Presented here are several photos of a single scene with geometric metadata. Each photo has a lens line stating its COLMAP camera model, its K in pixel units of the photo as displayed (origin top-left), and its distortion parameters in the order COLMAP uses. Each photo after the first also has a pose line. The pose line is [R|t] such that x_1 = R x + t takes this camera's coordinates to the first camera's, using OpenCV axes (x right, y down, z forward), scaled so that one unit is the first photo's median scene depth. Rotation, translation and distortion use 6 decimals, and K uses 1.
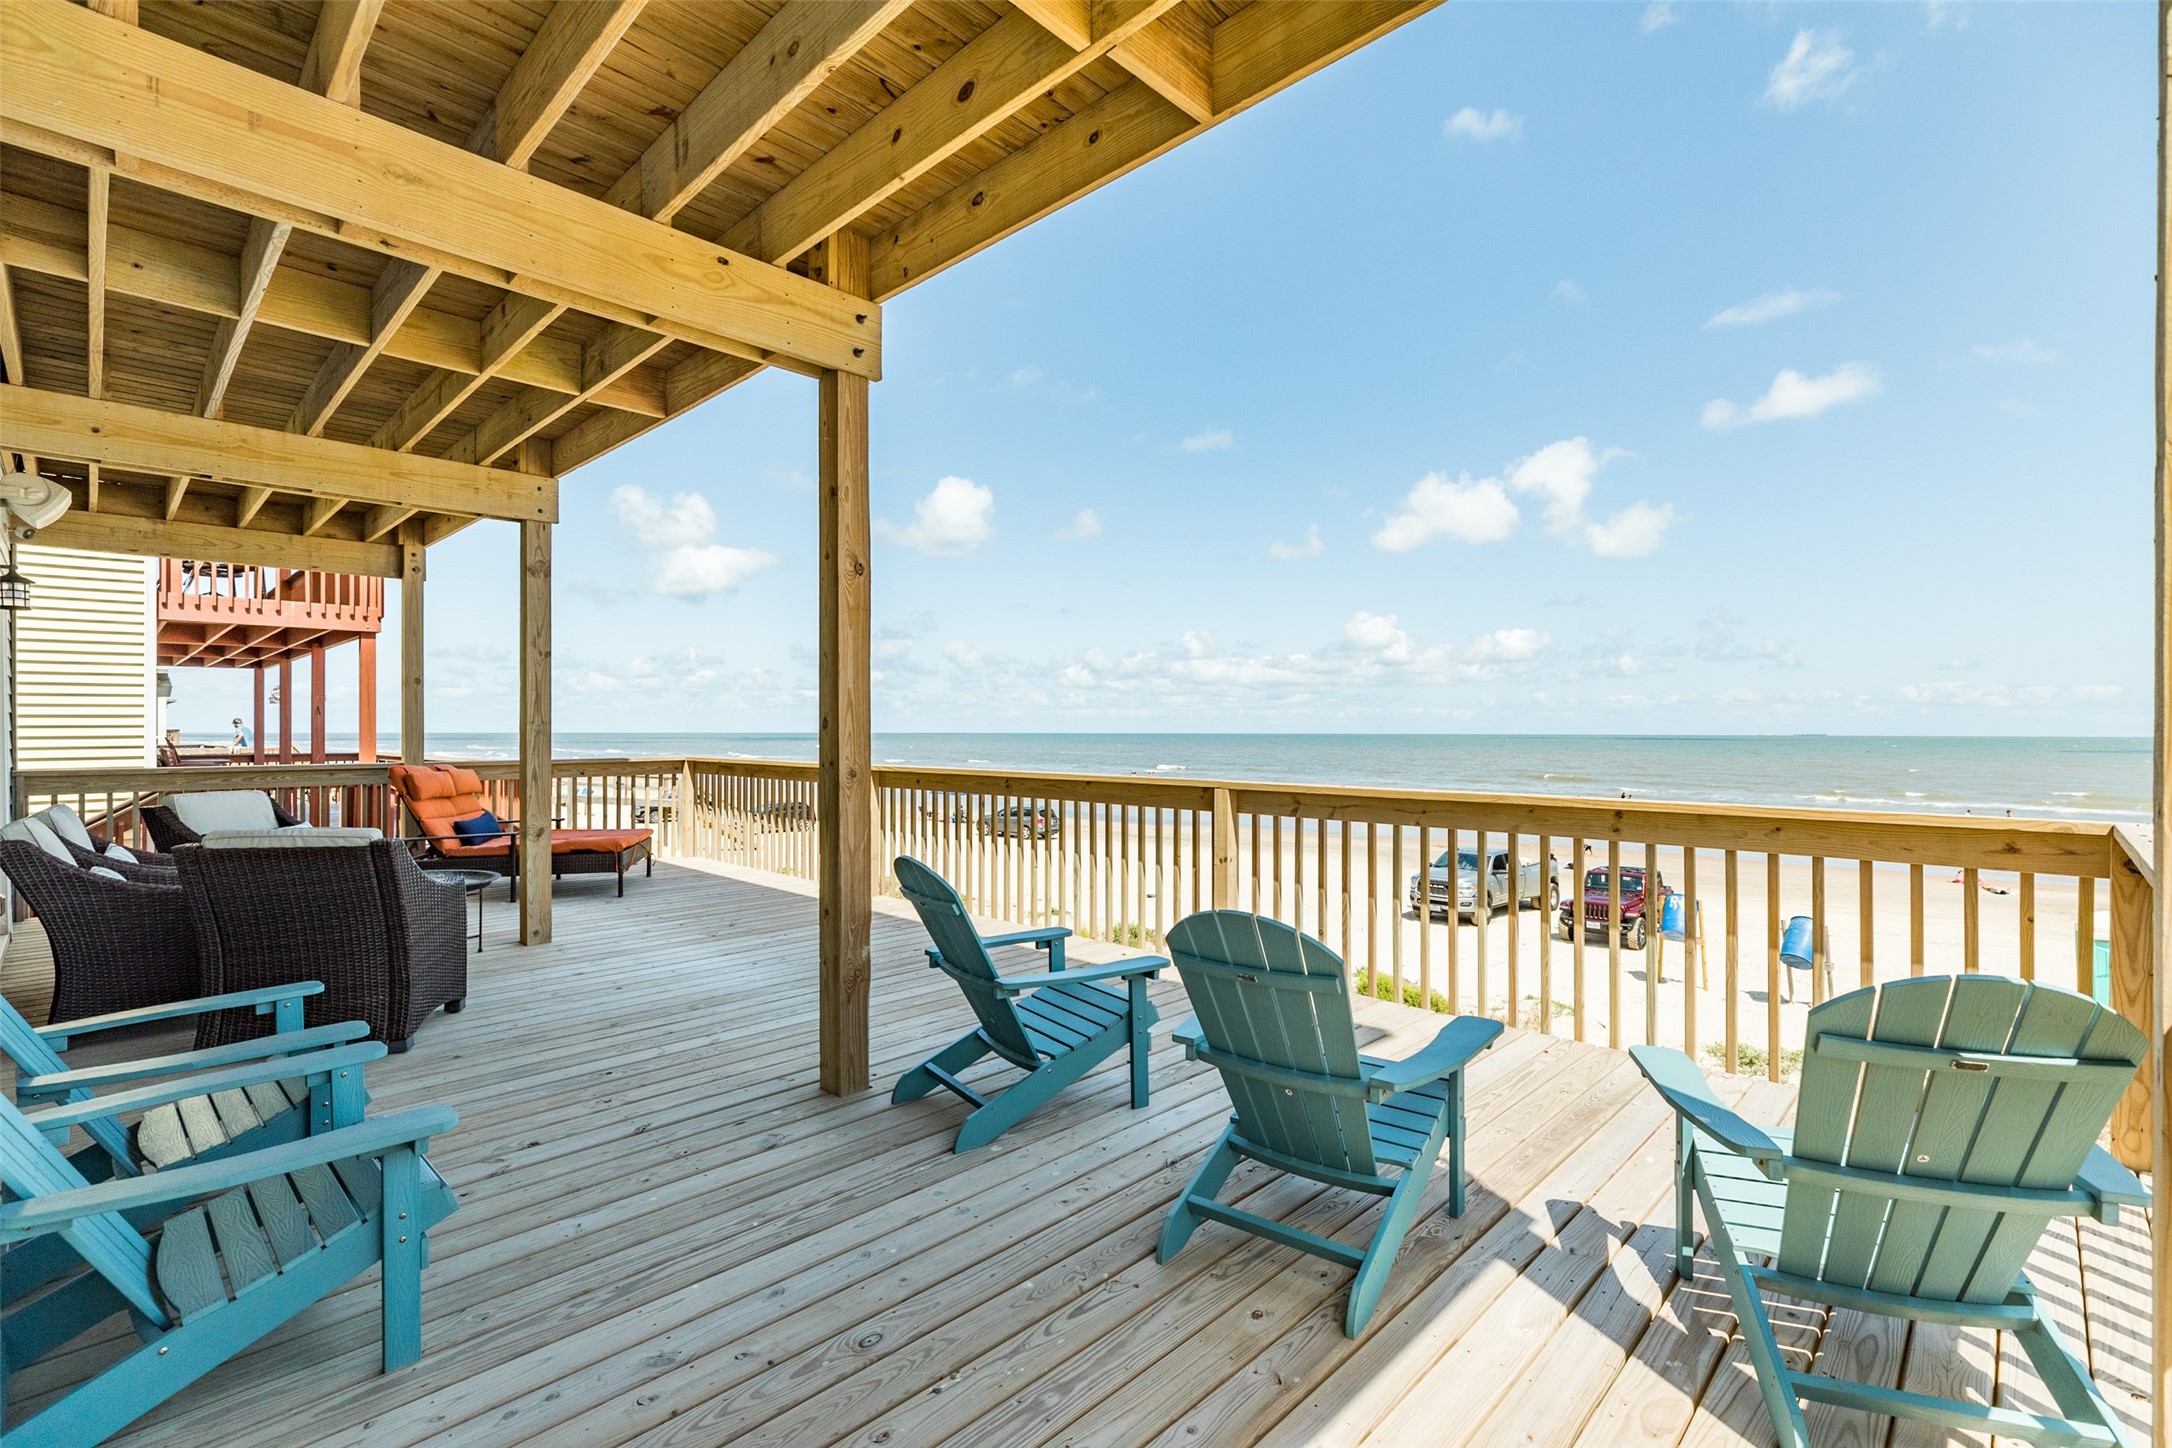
lens RADIAL K [[992.3, 0, 1082.2], [0, 992.3, 725.8], [0, 0, 1]] dist [0.015221, -0.000974]
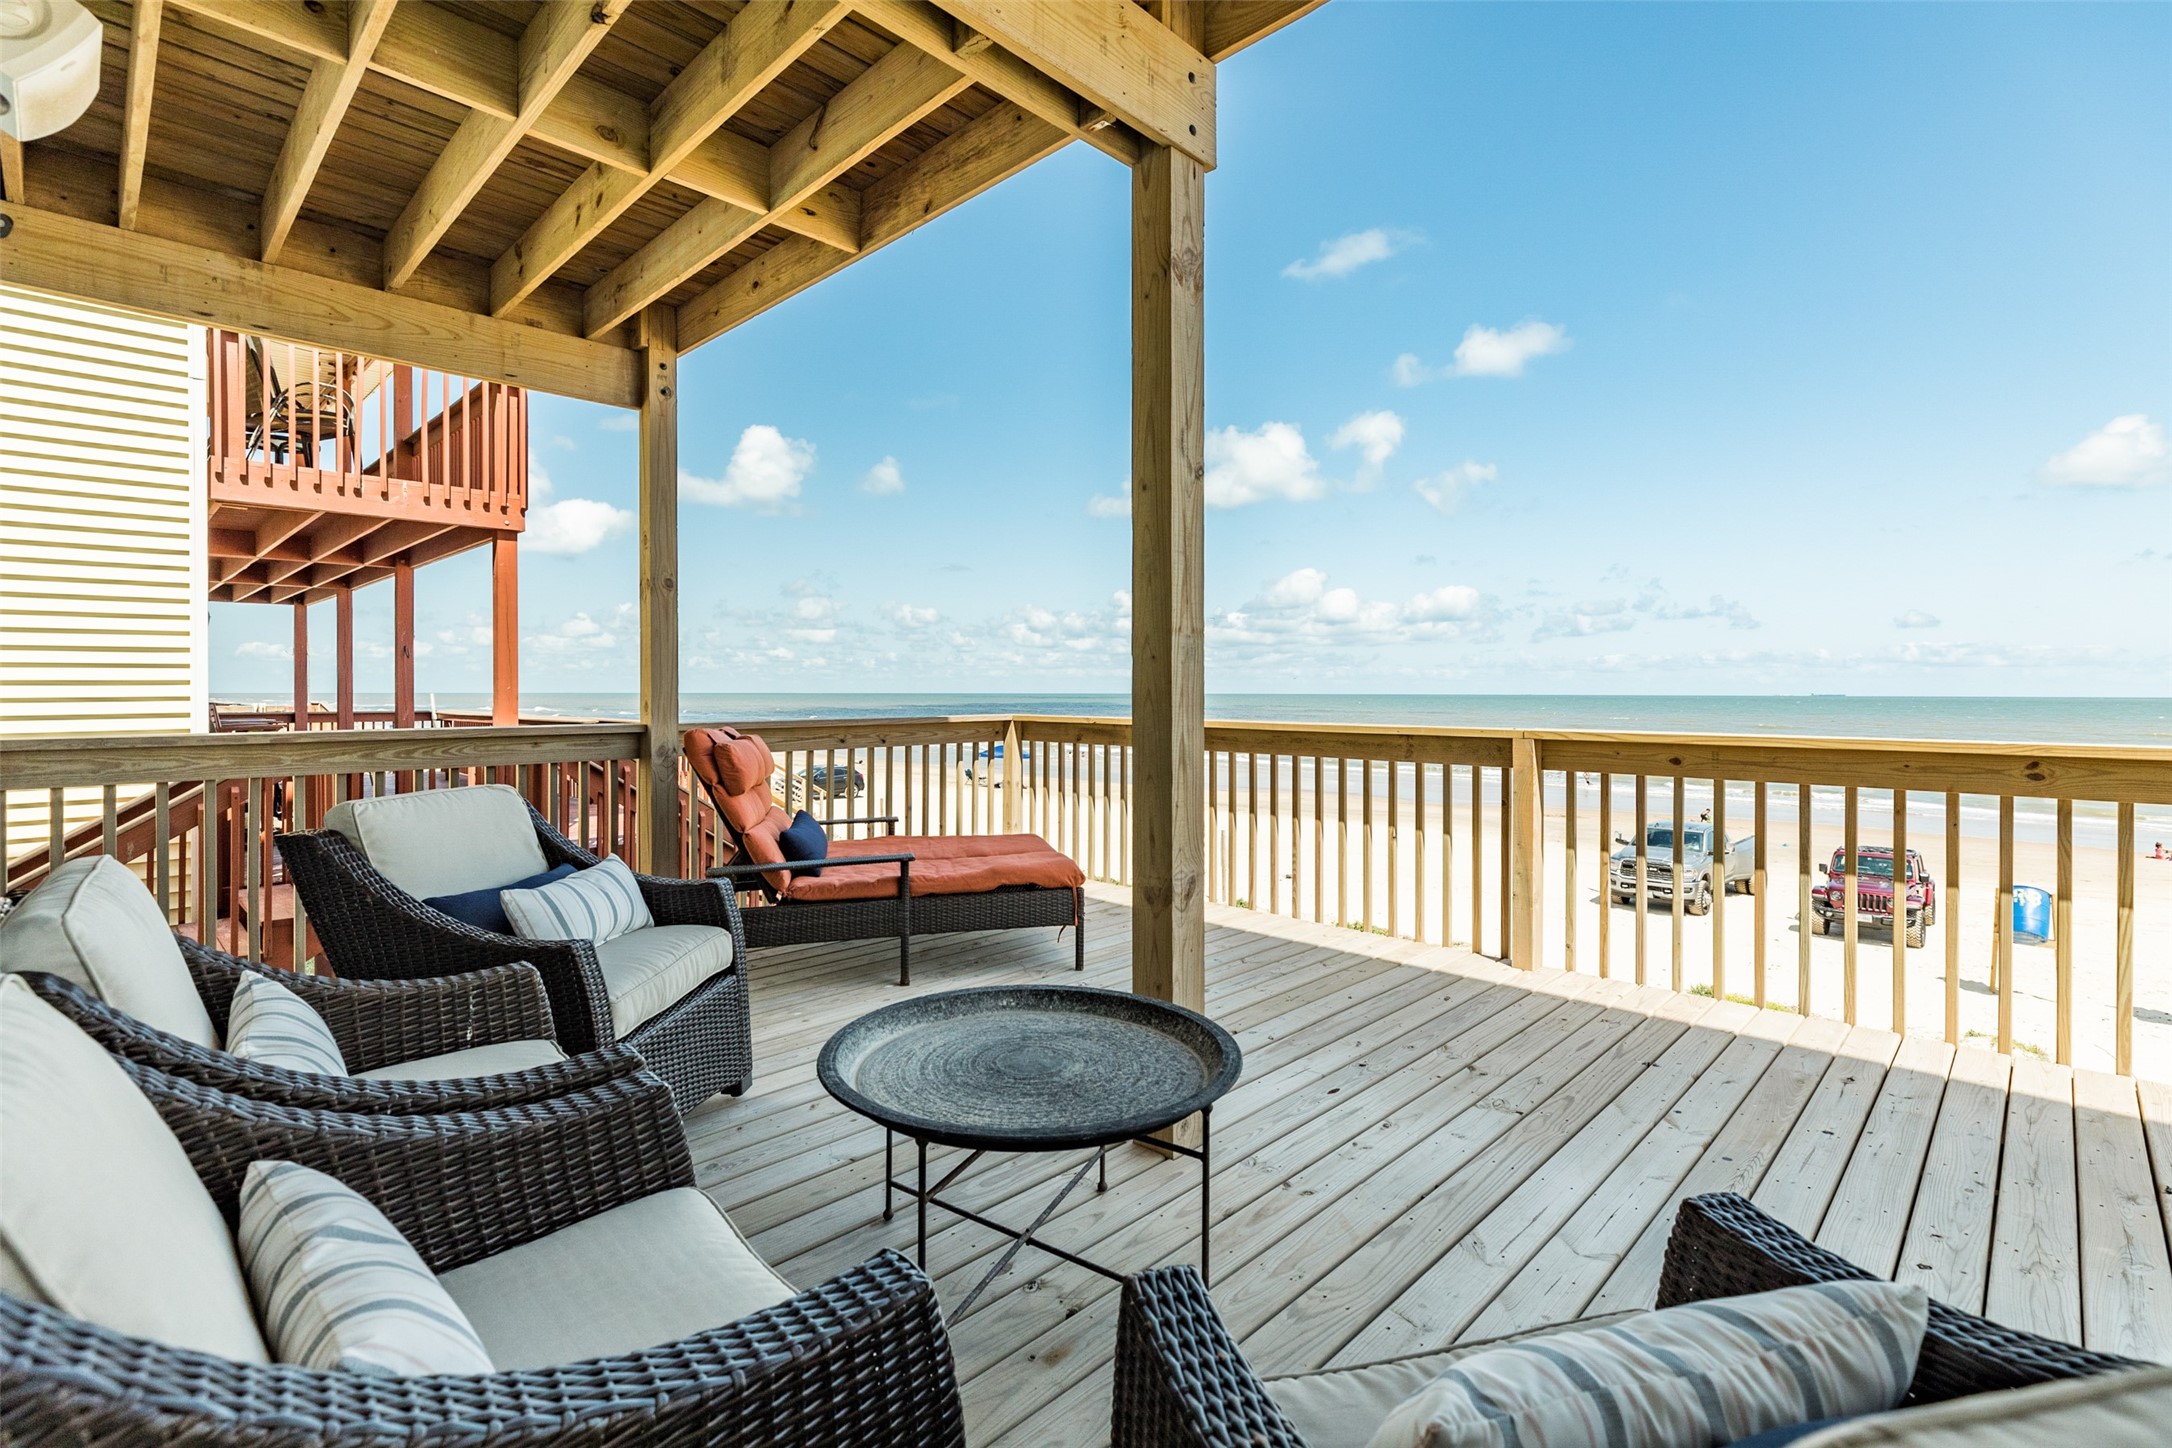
lens RADIAL K [[992.3, 0, 1054.6], [0, 992.3, 705.9], [0, 0, 1]] dist [0.015221, -0.000974]
pose [[0.999983, 0.000486, -0.005833, -0.283338], [-0.000369, 0.999798, 0.020075, 0.009268], [0.005842, -0.020073, 0.999781, 0.271247]]
